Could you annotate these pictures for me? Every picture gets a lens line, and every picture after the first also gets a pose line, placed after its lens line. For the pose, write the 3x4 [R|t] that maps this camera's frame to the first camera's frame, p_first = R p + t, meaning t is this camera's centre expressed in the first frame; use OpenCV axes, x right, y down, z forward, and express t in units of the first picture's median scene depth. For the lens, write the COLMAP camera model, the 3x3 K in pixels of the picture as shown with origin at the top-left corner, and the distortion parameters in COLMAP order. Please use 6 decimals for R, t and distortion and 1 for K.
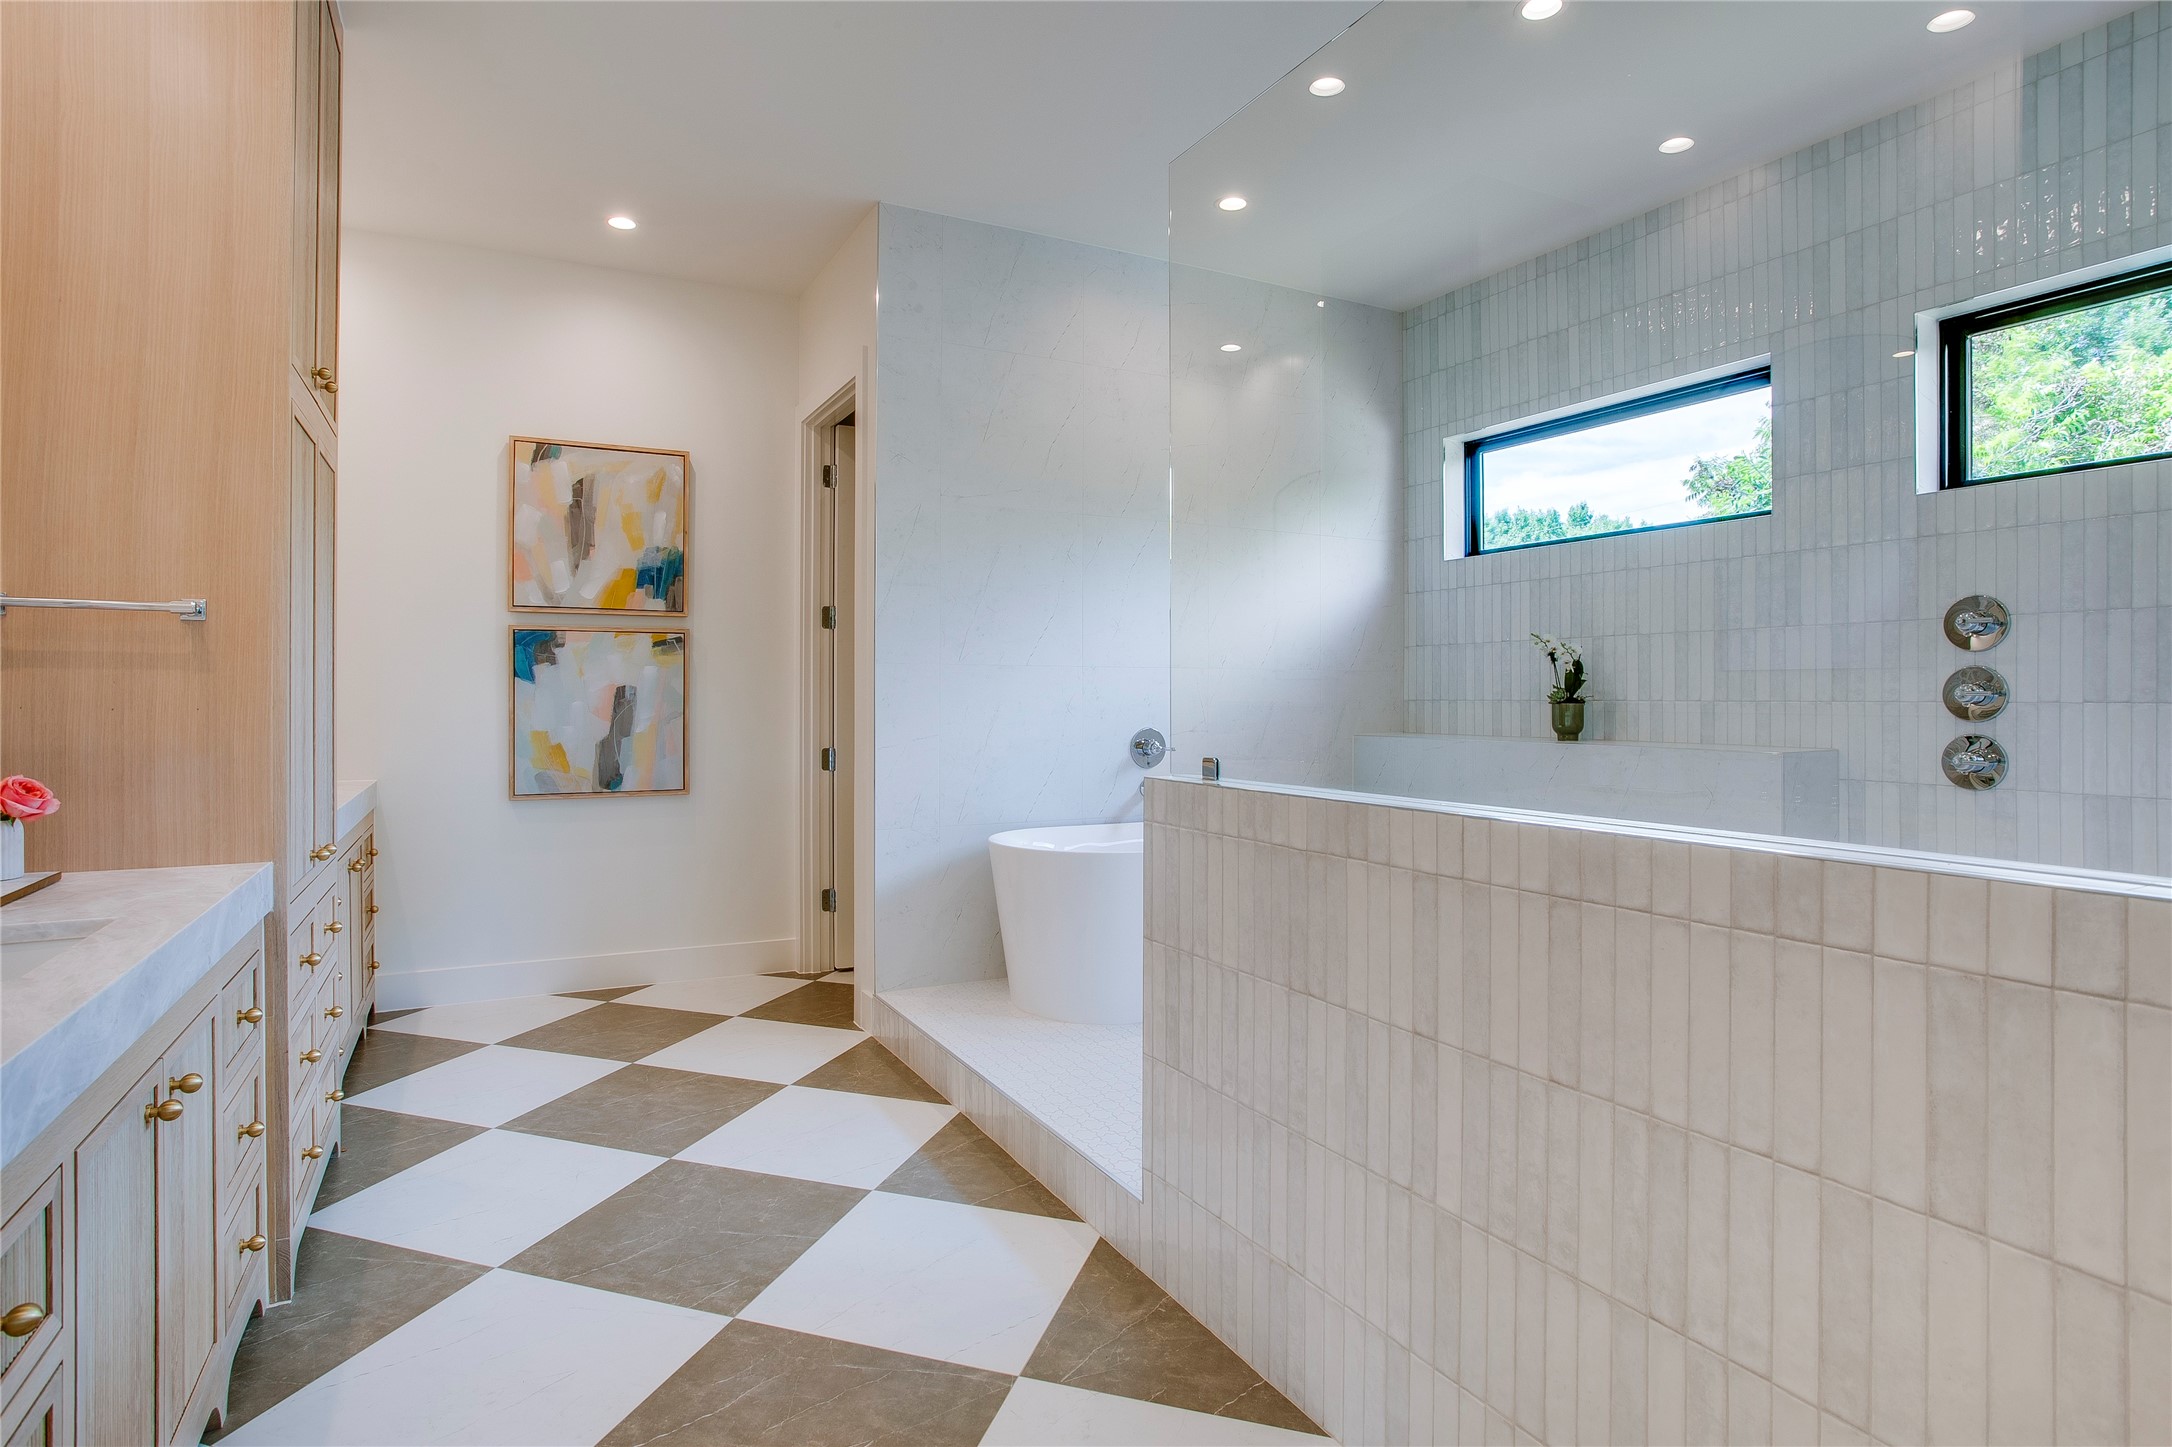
lens RADIAL K [[1059.9, 0, 1102.9], [0, 1059.9, 718.3], [0, 0, 1]] dist [-0.027446, 0.007182]
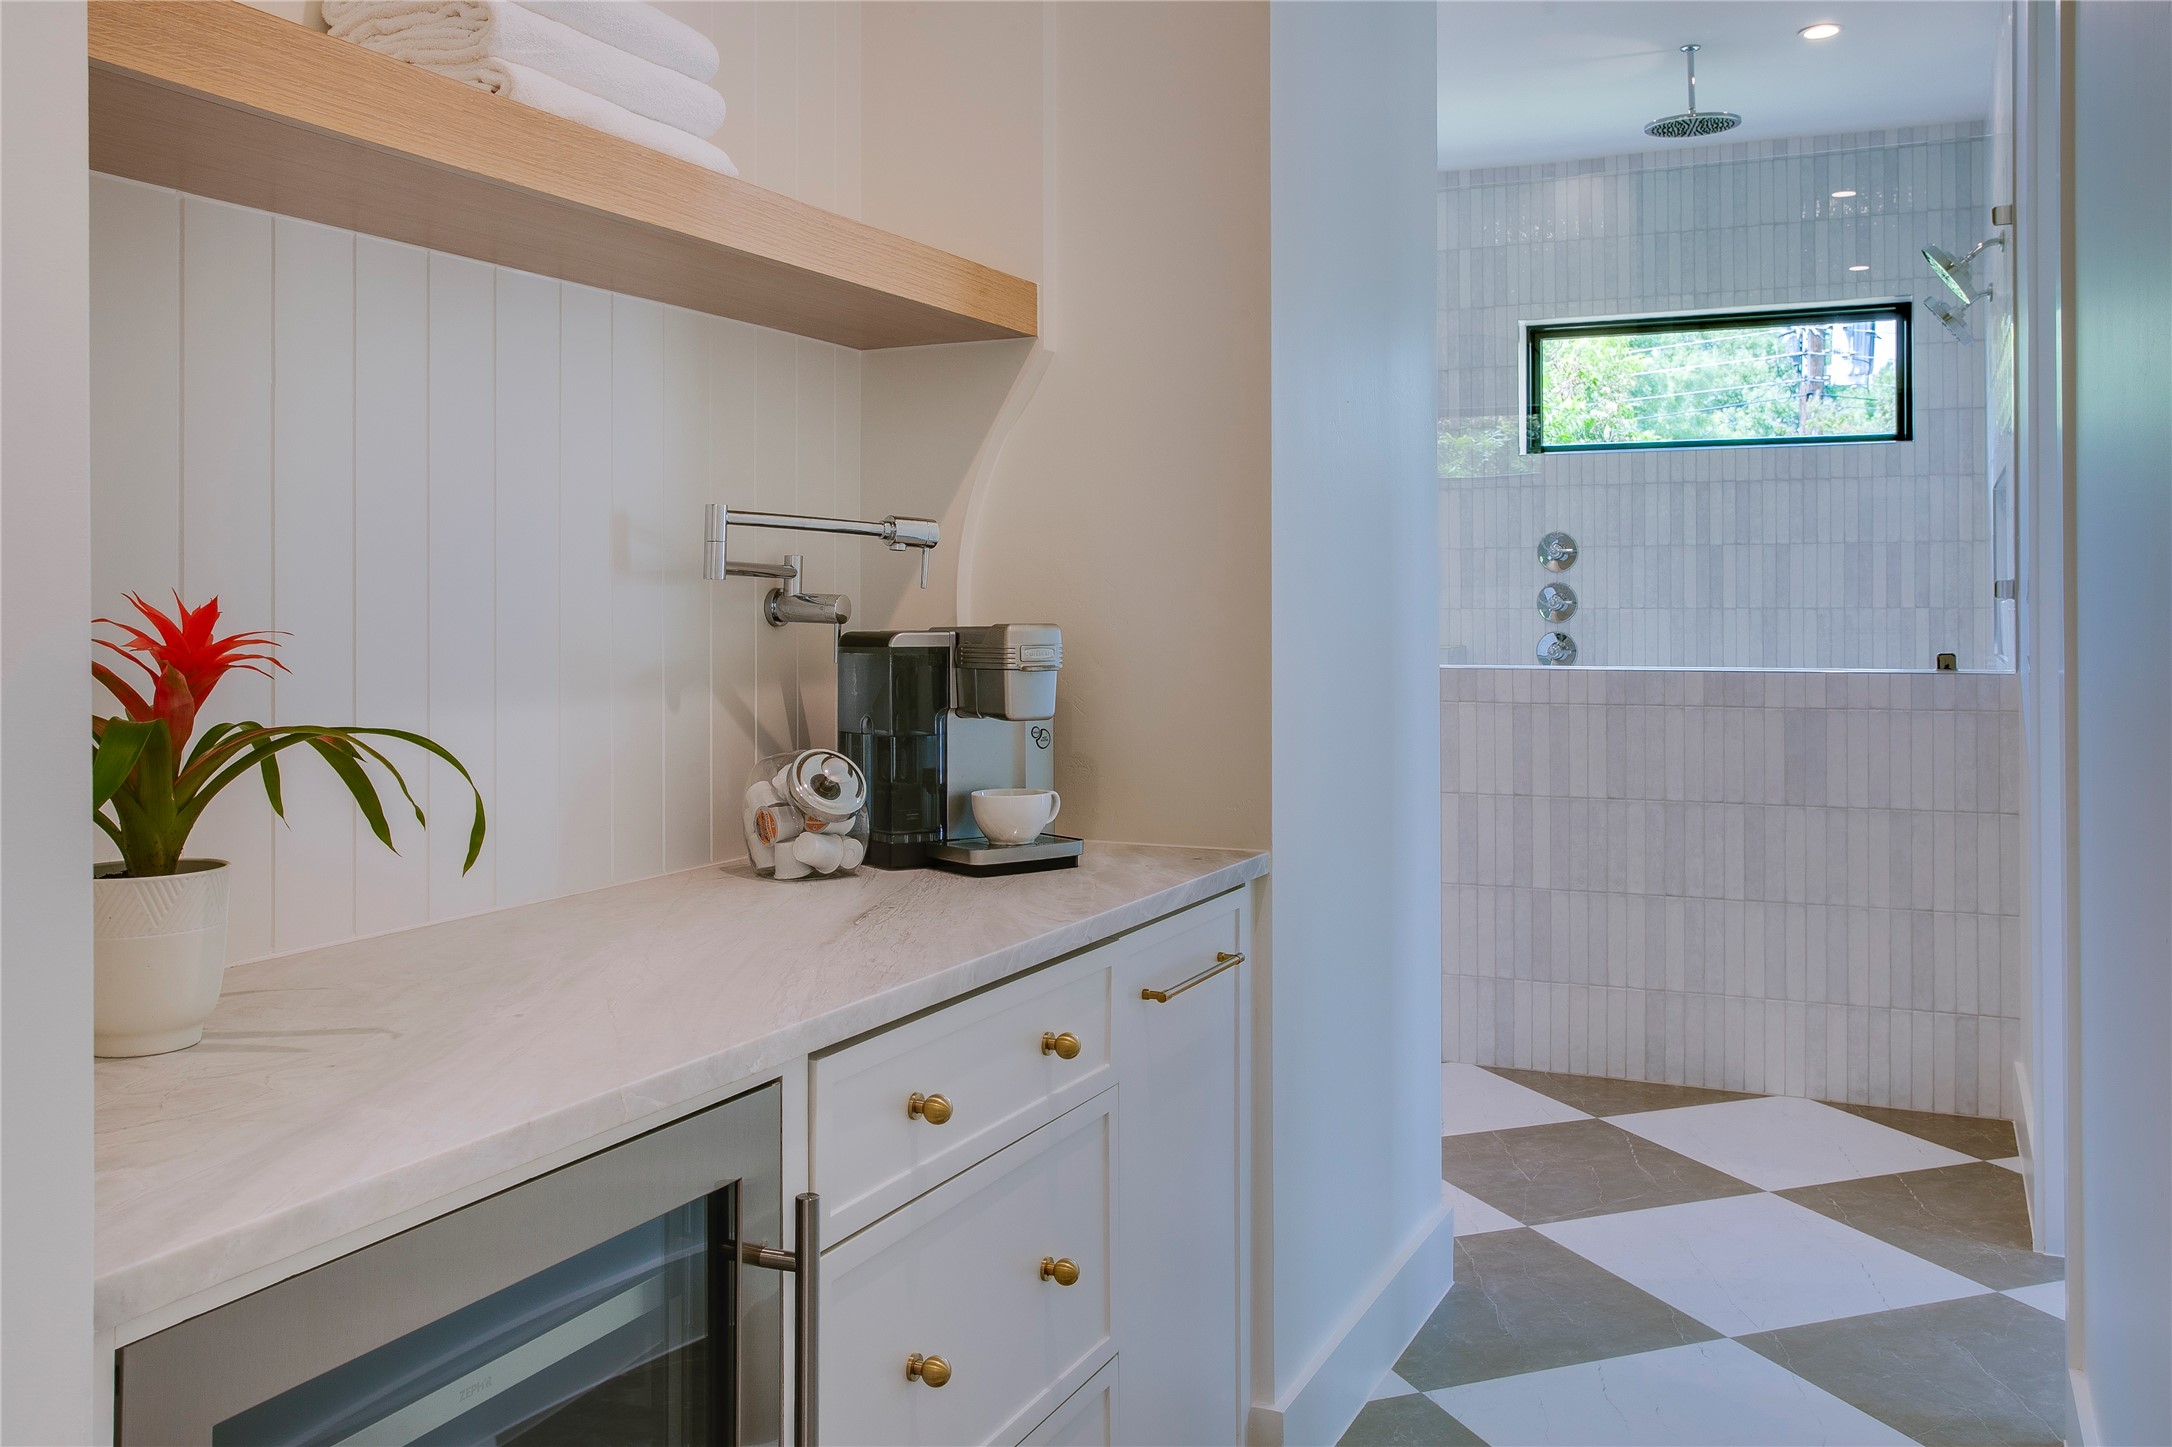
lens RADIAL K [[1612.1, 0, 1146.1], [0, 1612.1, 612.7], [0, 0, 1]] dist [0.002597, 0.008261]
pose [[0.801139, -0.002464, 0.598474, -1.789004], [0.011975, 0.999857, -0.011914, 0.017223], [-0.598359, 0.016712, 0.801054, -0.787451]]
